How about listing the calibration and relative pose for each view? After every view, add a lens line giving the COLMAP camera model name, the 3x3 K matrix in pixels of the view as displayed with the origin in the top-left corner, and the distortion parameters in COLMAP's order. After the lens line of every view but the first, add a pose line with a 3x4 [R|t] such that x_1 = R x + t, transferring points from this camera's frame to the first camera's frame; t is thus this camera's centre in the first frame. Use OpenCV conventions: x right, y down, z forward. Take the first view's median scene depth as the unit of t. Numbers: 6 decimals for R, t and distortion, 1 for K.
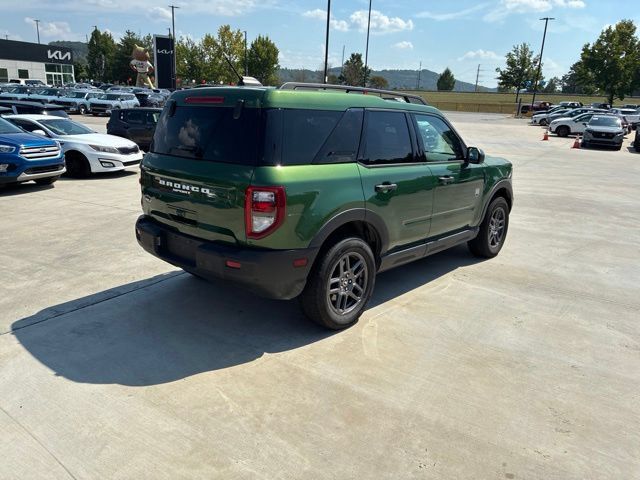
lens RADIAL K [[483.7, 0, 311.8], [0, 483.7, 241.3], [0, 0, 1]] dist [0.059049, -0.081403]
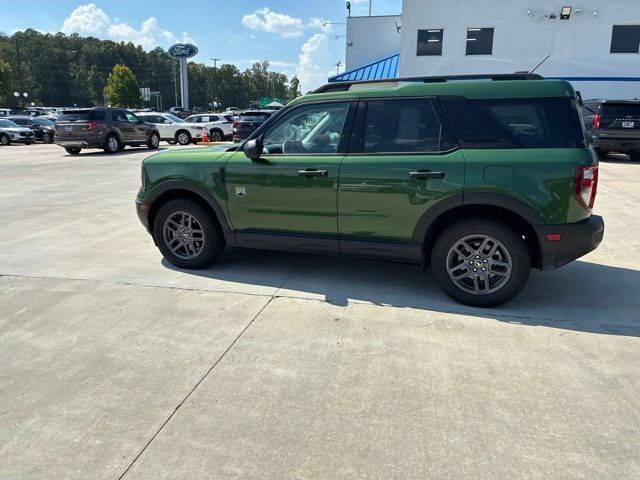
lens RADIAL K [[486.5, 0, 316.1], [0, 486.5, 239.7], [0, 0, 1]] dist [0.062171, -0.086645]
pose [[-0.358027, -0.253020, 0.898776, -0.724490], [0.235600, 0.906956, 0.349174, -0.331973], [-0.903498, 0.336765, -0.265103, 1.251722]]
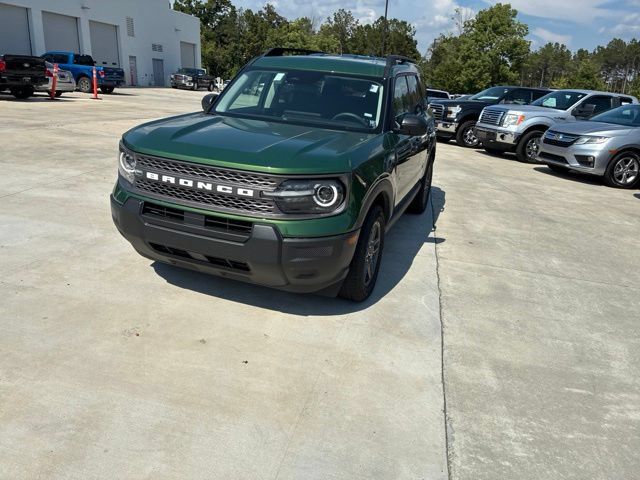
lens RADIAL K [[475.9, 0, 321.7], [0, 475.9, 240.8], [0, 0, 1]] dist [0.066393, -0.090144]
pose [[-0.919738, 0.037050, -0.390781, 0.444207], [-0.191810, 0.826167, 0.529771, -0.425263], [0.342479, 0.562206, -0.752750, 1.670714]]
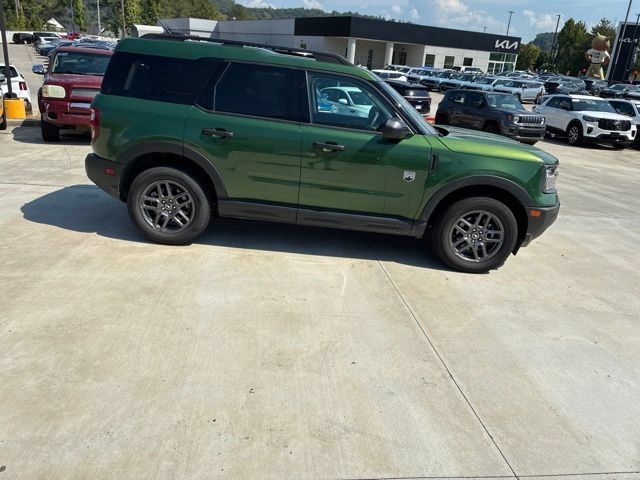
lens RADIAL K [[479.1, 0, 314.8], [0, 479.1, 238.0], [0, 0, 1]] dist [0.054310, -0.069948]
pose [[0.648961, 0.273091, -0.710121, 0.765587], [-0.264185, 0.956169, 0.126282, -0.055232], [0.713482, 0.105651, 0.692663, 0.298190]]
